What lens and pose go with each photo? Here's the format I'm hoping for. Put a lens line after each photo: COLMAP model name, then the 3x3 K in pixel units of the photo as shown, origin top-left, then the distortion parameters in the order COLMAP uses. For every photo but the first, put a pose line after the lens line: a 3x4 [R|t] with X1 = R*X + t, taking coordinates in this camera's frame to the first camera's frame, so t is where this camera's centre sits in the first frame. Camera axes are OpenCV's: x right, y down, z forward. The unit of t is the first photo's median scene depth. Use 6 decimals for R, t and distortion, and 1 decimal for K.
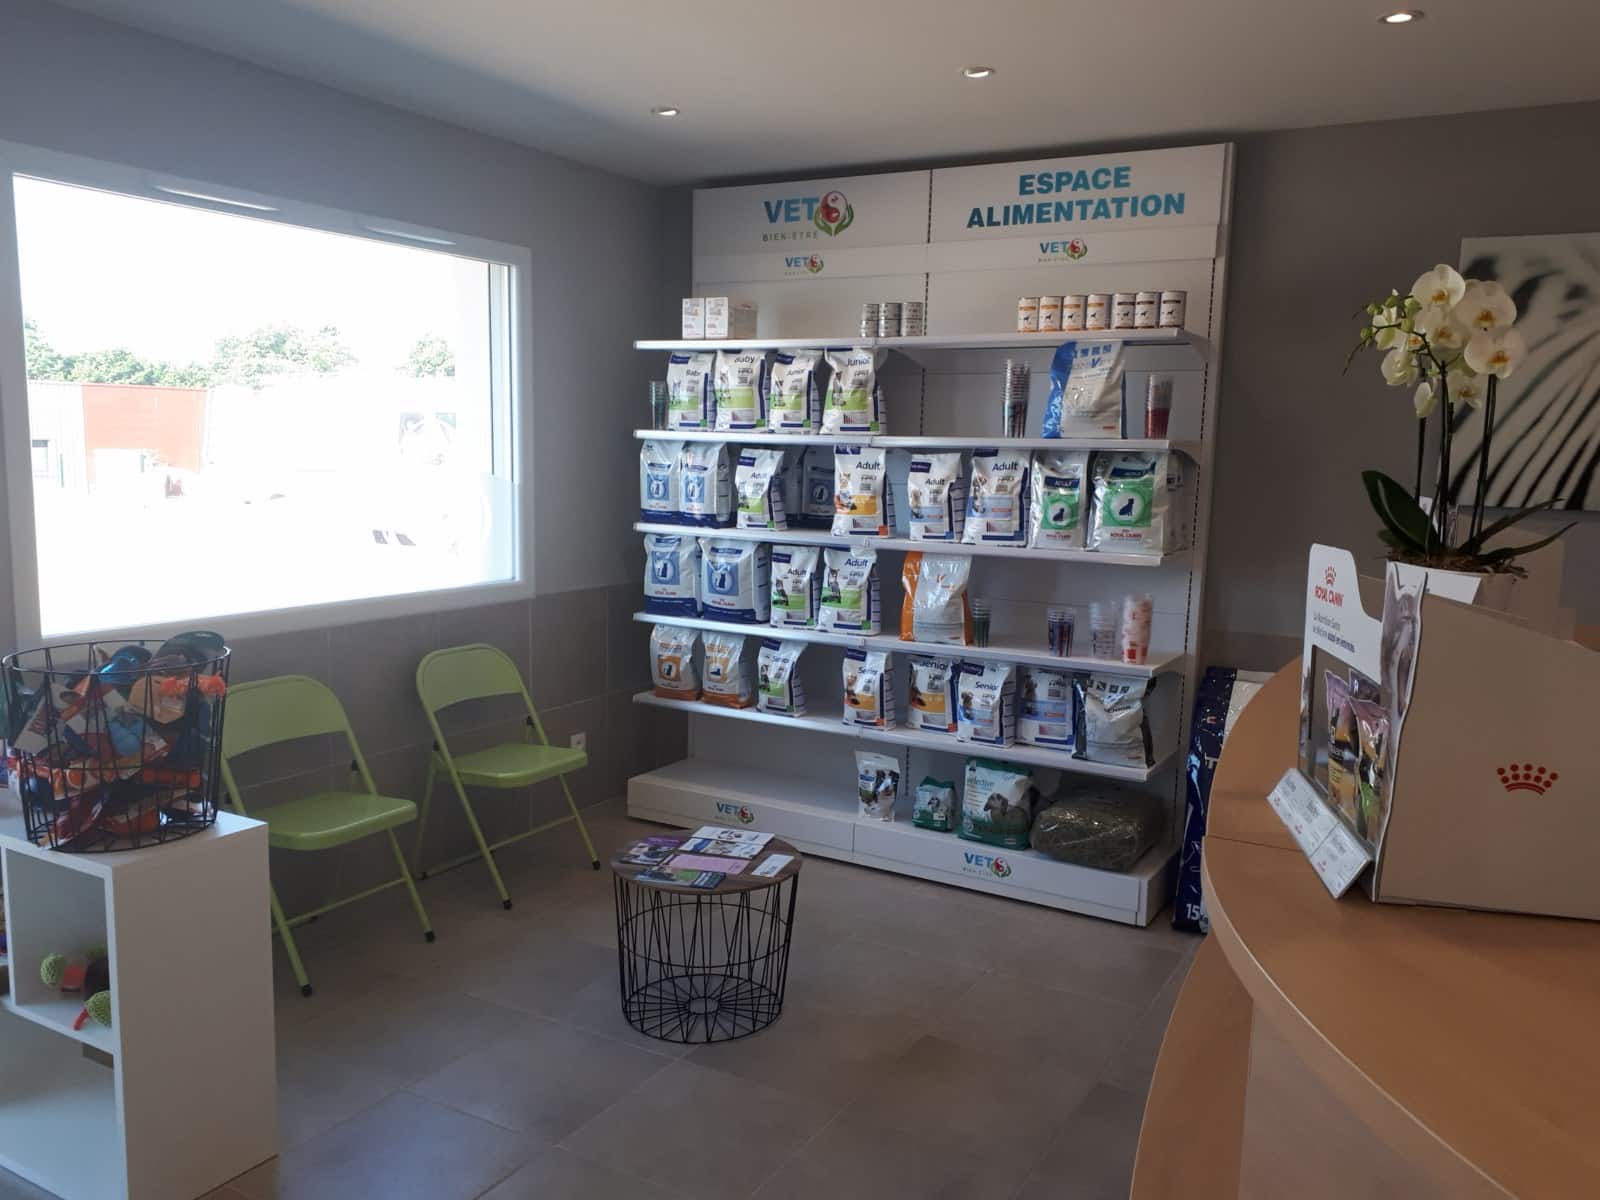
lens RADIAL K [[1272.5, 0, 800.0], [0, 1272.5, 600.0], [0, 0, 1]] dist [0.007925, 0.004858]
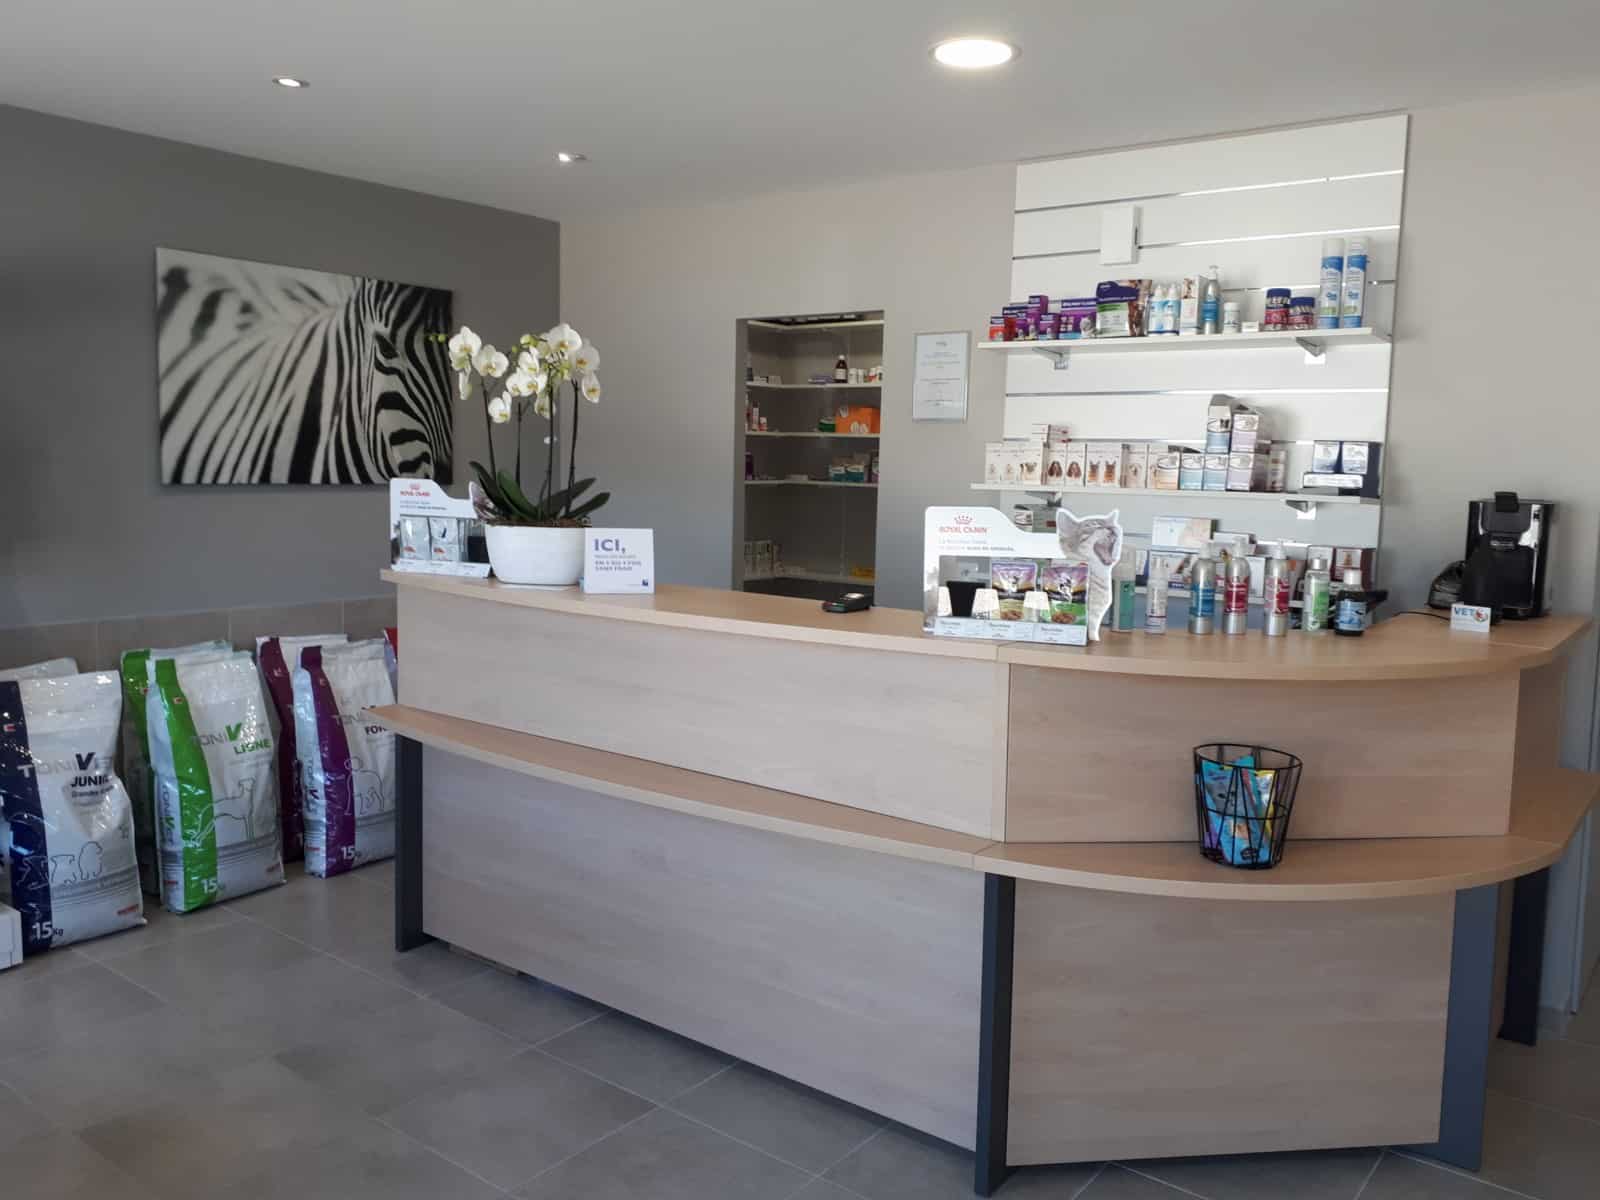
lens RADIAL K [[1223.8, 0, 800.0], [0, 1223.8, 600.0], [0, 0, 1]] dist [-0.000726, 0.000299]
pose [[0.108157, -0.155051, 0.981968, -0.541563], [0.108454, 0.983707, 0.143380, -0.072825], [-0.988200, 0.090991, 0.123210, 0.341752]]
